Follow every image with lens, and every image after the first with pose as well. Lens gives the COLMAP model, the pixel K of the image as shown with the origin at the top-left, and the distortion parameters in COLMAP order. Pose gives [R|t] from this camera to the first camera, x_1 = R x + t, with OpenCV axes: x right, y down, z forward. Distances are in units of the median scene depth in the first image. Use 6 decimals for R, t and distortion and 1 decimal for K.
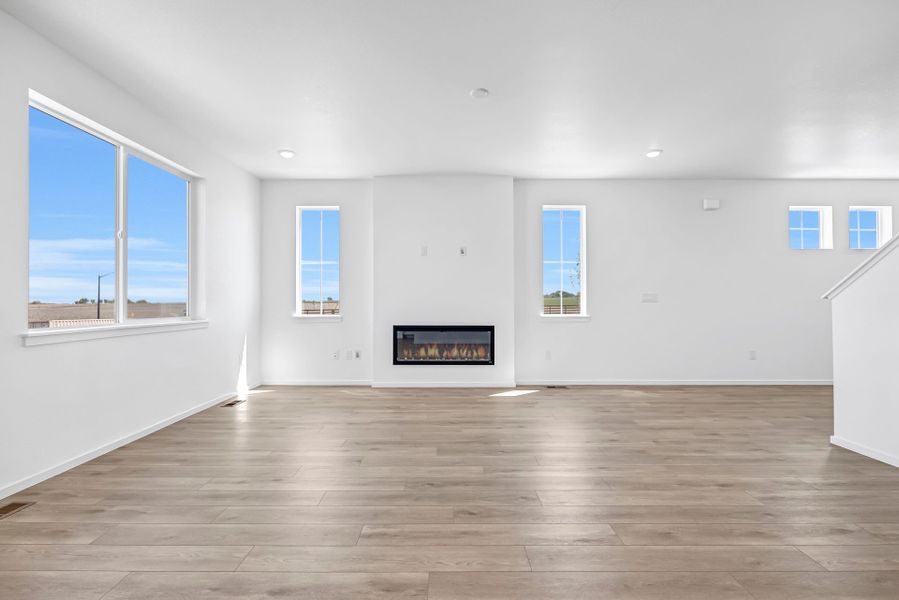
lens RADIAL K [[405.6, 0, 444.8], [0, 405.6, 297.7], [0, 0, 1]] dist [-0.003183, 0.000201]
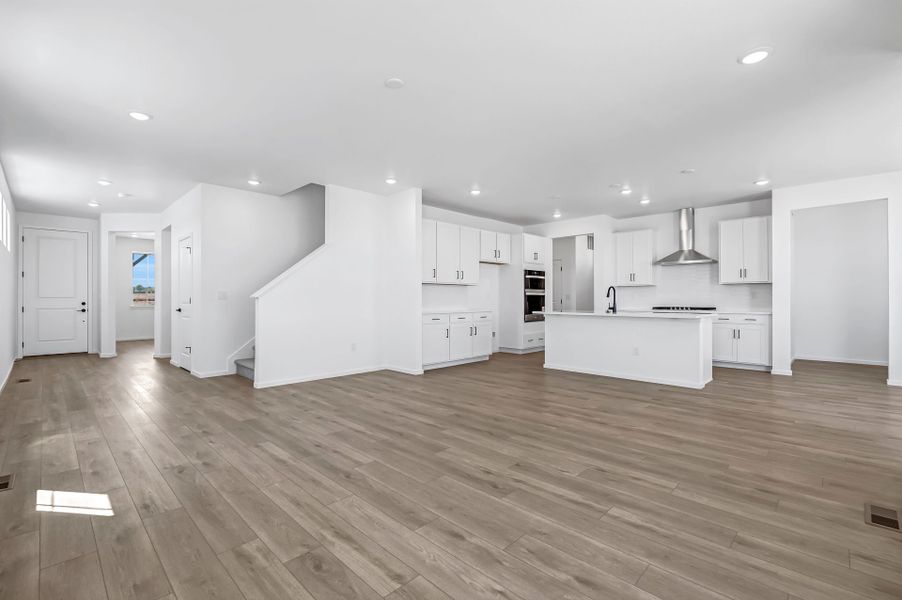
lens RADIAL K [[407.0, 0, 446.3], [0, 407.0, 297.7], [0, 0, 1]] dist [-0.003183, 0.000201]
pose [[-0.716761, 0.001988, 0.697316, -0.886597], [-0.009084, 0.999884, -0.012188, 0.021165], [-0.697260, -0.015070, -0.716660, 2.105419]]
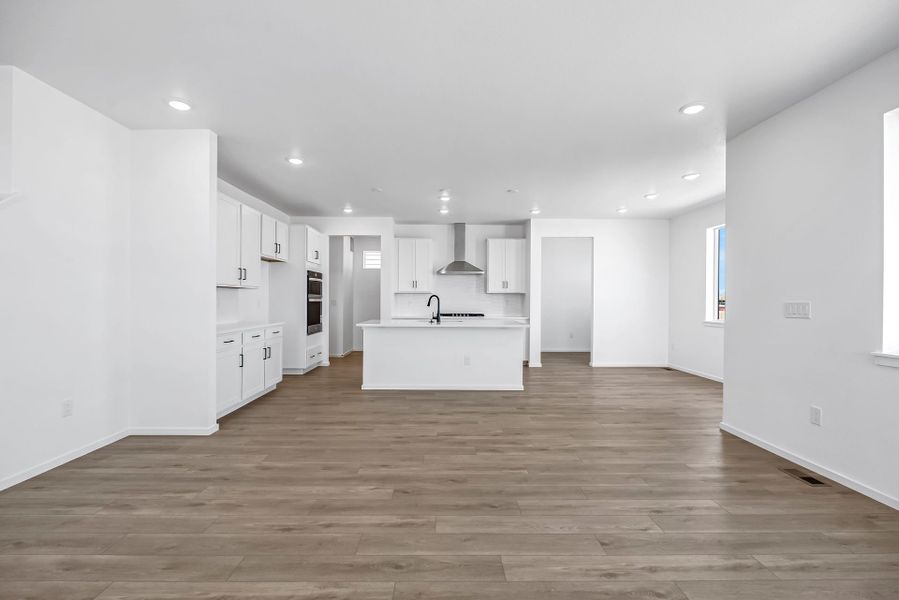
lens RADIAL K [[406.4, 0, 449.5], [0, 406.4, 300.0], [0, 0, 1]] dist [0.000161, -0.000459]
pose [[-0.999623, -0.005369, -0.026925, 0.100348], [-0.005025, 0.999905, -0.012820, -0.027694], [0.026991, -0.012680, -0.999555, 2.000508]]
